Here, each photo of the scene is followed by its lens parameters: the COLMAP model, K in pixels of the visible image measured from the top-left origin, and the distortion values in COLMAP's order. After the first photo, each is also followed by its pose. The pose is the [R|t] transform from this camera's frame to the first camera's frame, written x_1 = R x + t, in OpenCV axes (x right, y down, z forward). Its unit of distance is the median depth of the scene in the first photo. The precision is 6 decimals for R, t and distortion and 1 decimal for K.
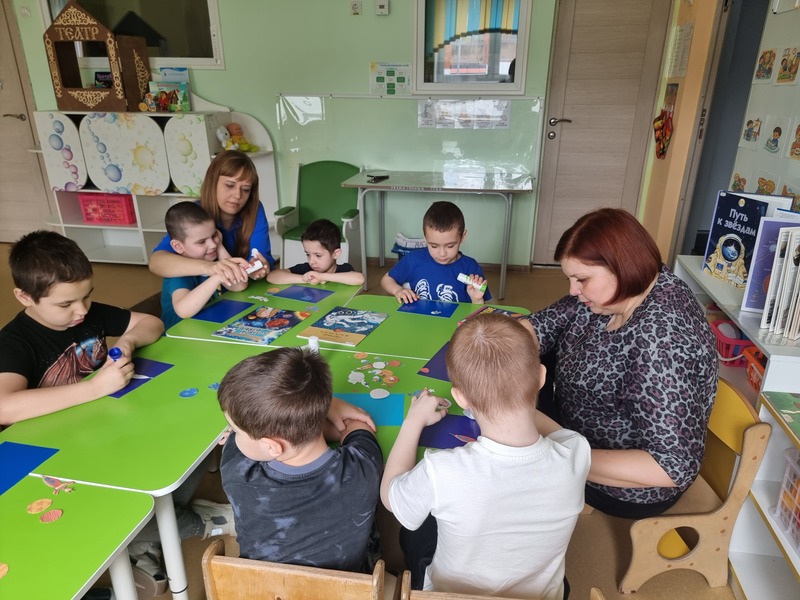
lens RADIAL K [[564.5, 0, 403.3], [0, 564.5, 300.4], [0, 0, 1]] dist [0.025419, -0.012230]
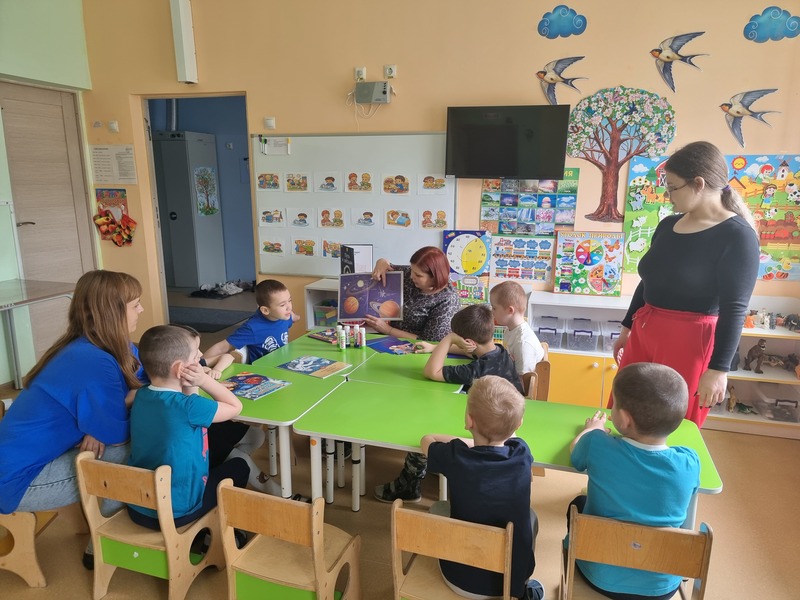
lens RADIAL K [[564.5, 0, 399.5], [0, 564.5, 298.6], [0, 0, 1]] dist [0.025419, -0.012230]
pose [[0.134860, -0.195074, 0.971473, -1.308767], [0.345227, 0.928248, 0.138470, -0.215240], [-0.928779, 0.316705, 0.192528, 0.485523]]
